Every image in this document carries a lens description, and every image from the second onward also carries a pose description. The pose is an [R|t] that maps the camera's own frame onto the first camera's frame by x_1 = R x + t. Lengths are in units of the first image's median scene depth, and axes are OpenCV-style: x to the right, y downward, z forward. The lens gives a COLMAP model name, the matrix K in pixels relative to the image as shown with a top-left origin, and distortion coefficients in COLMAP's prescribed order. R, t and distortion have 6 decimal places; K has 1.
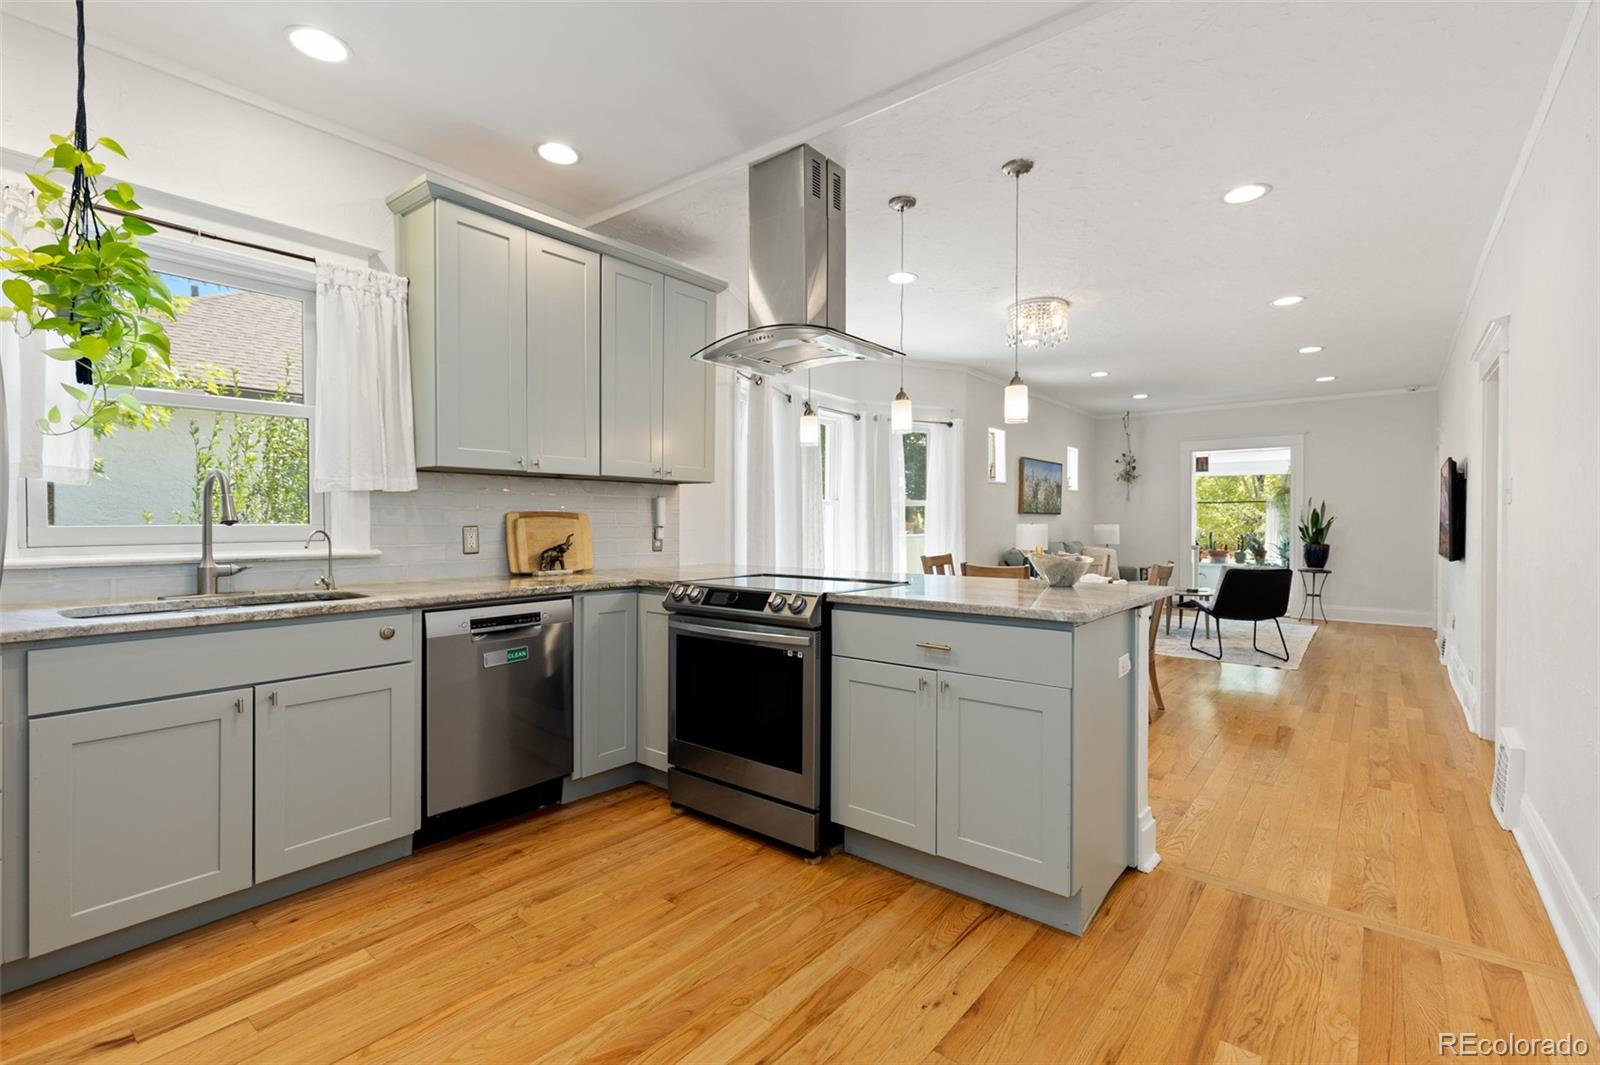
lens RADIAL K [[738.0, 0, 784.2], [0, 738.0, 528.2], [0, 0, 1]] dist [0.009208, 0.002353]
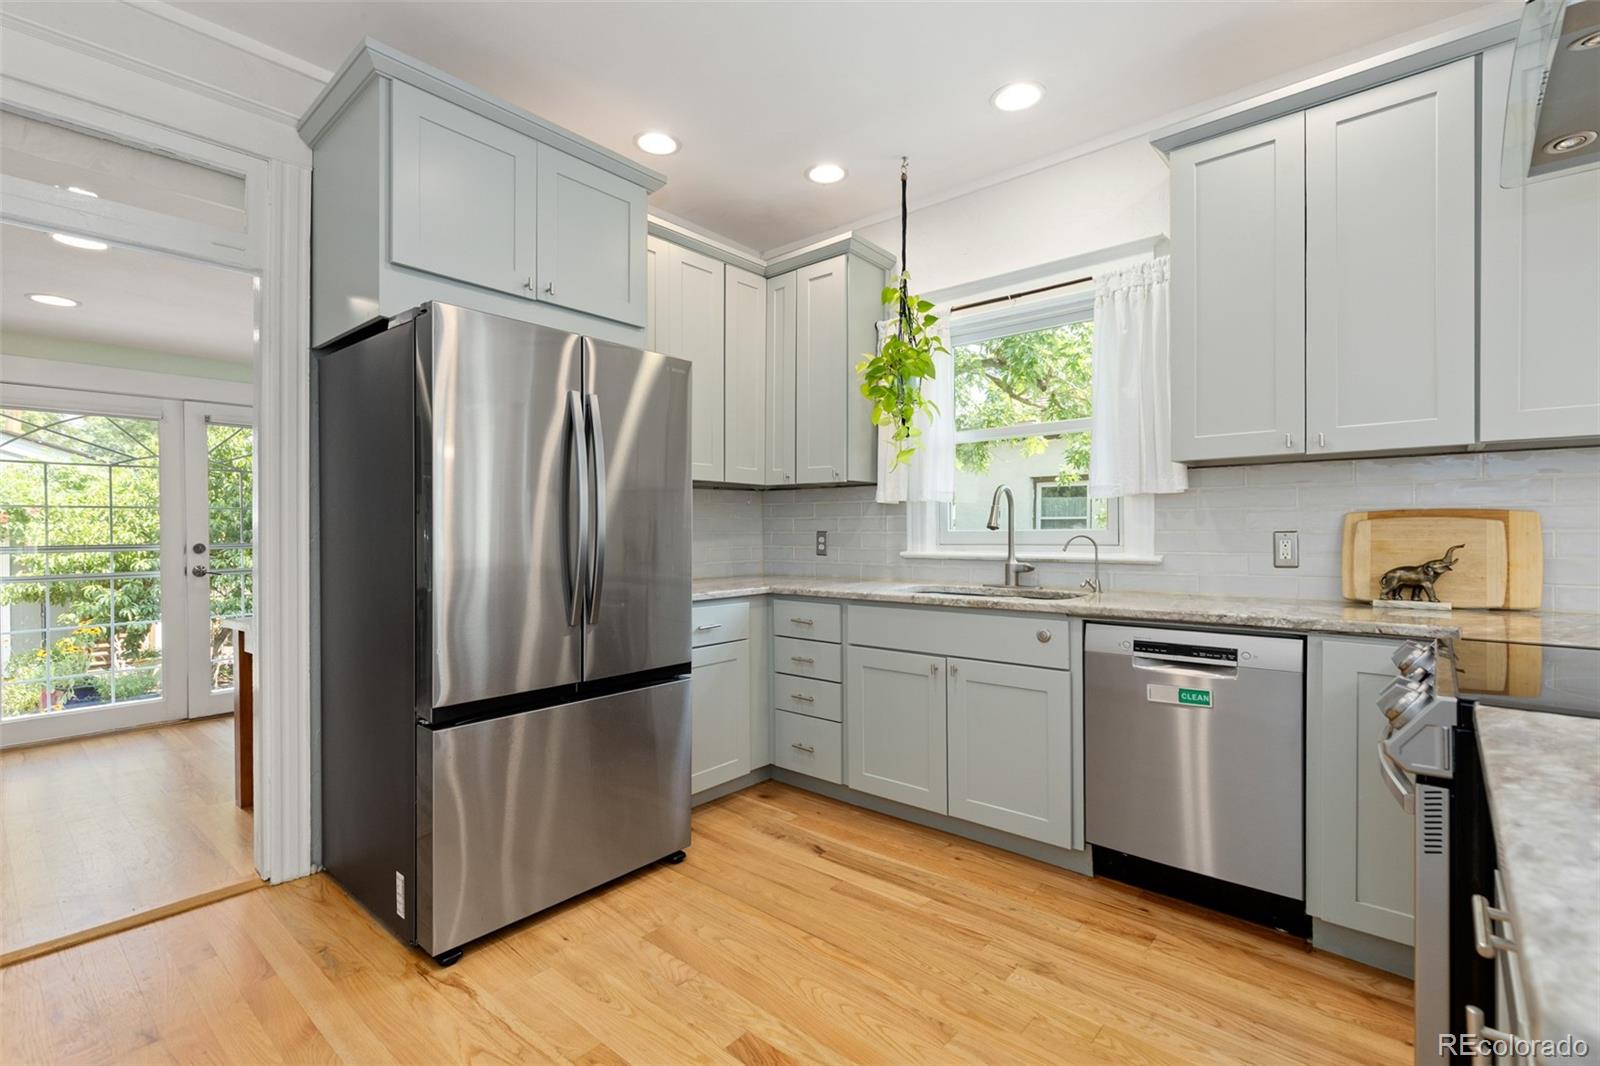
lens RADIAL K [[738.0, 0, 786.3], [0, 738.0, 539.0], [0, 0, 1]] dist [0.009208, 0.002353]
pose [[-0.032987, 0.008241, -0.999422, 0.462610], [-0.007846, 0.999933, 0.008504, 0.003030], [0.999425, 0.008122, -0.032920, 0.650060]]
